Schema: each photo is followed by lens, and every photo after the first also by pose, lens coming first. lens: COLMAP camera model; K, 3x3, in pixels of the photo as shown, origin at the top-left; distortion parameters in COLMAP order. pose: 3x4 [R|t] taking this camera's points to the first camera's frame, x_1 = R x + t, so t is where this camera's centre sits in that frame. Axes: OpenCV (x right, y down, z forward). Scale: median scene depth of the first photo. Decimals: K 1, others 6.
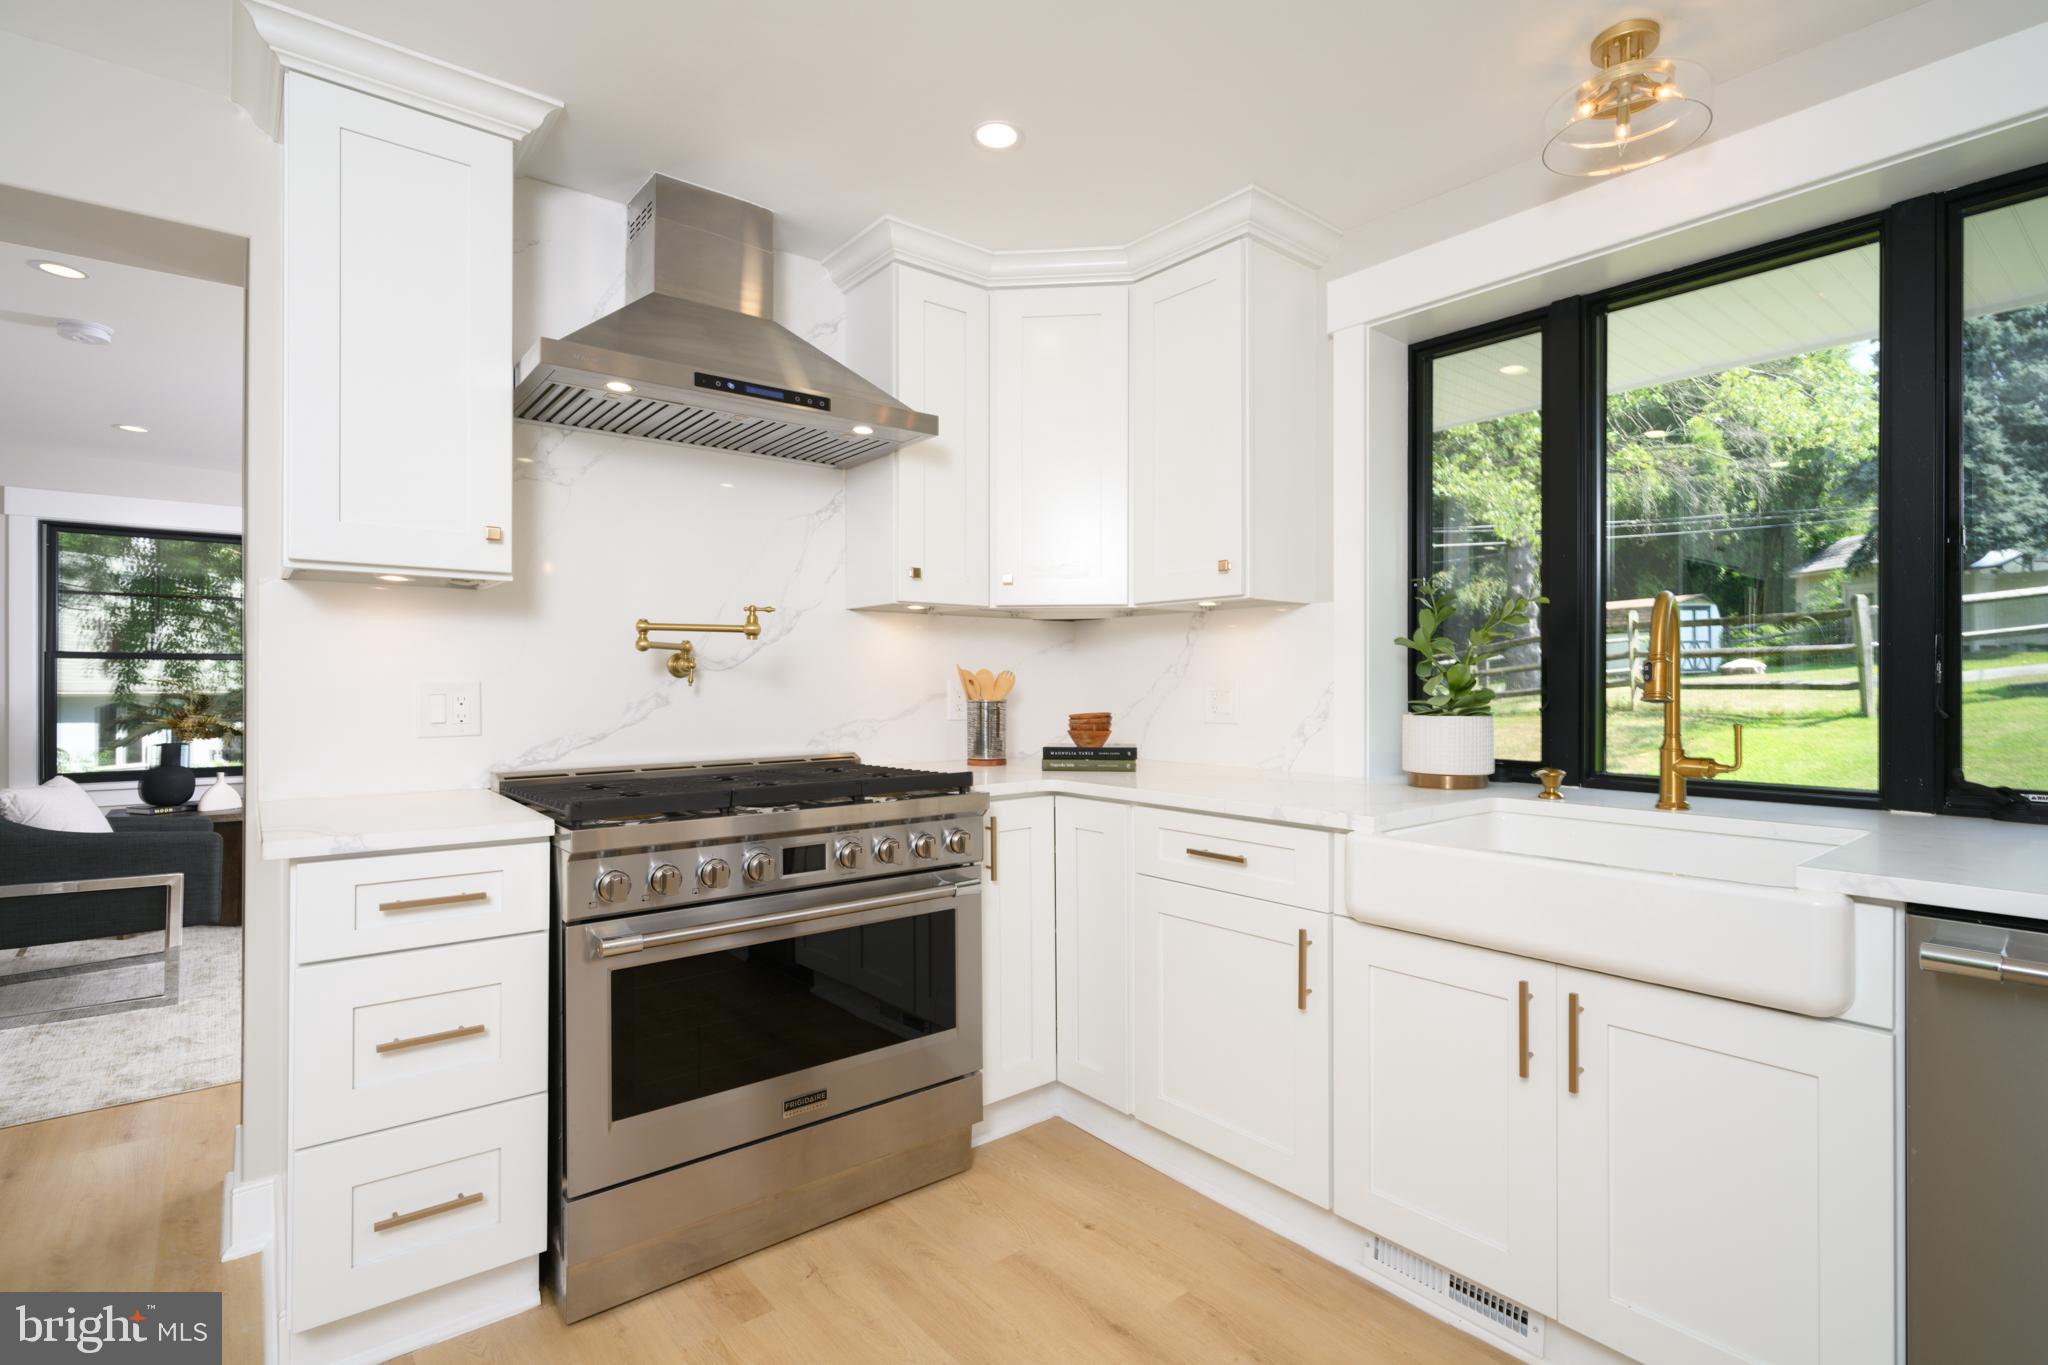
lens RADIAL K [[977.1, 0, 1032.4], [0, 977.1, 679.4], [0, 0, 1]] dist [-0.000057, 0.001624]
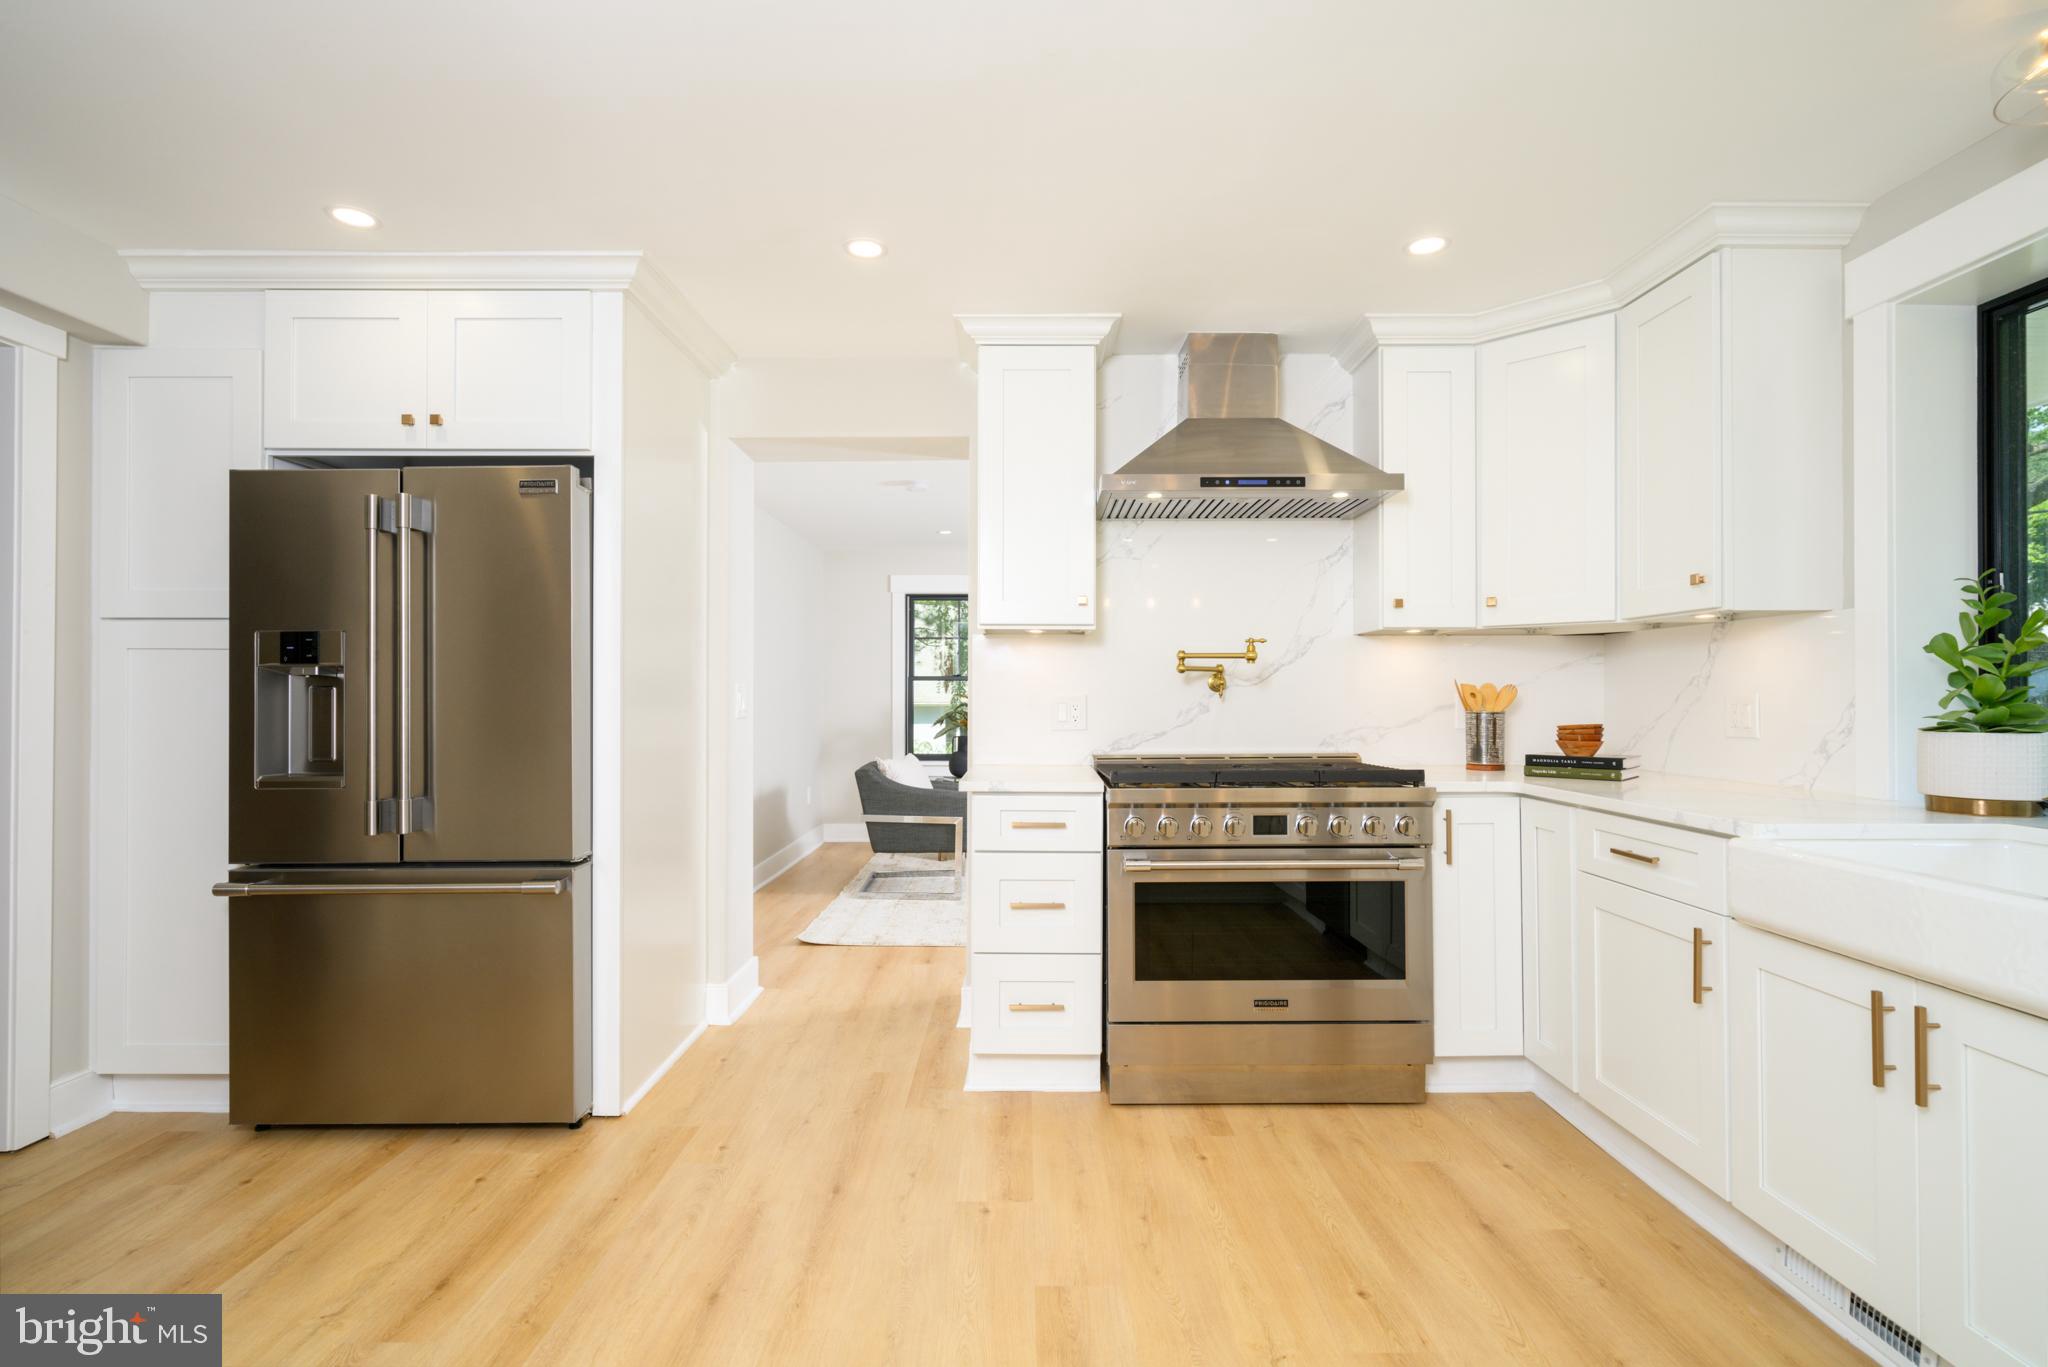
lens RADIAL K [[977.1, 0, 1024.3], [0, 977.1, 684.6], [0, 0, 1]] dist [-0.000057, 0.001624]
pose [[0.773447, -0.007361, -0.633818, 0.330467], [0.001218, 0.999948, -0.010126, 0.001818], [0.633859, 0.007060, 0.773416, -0.242794]]
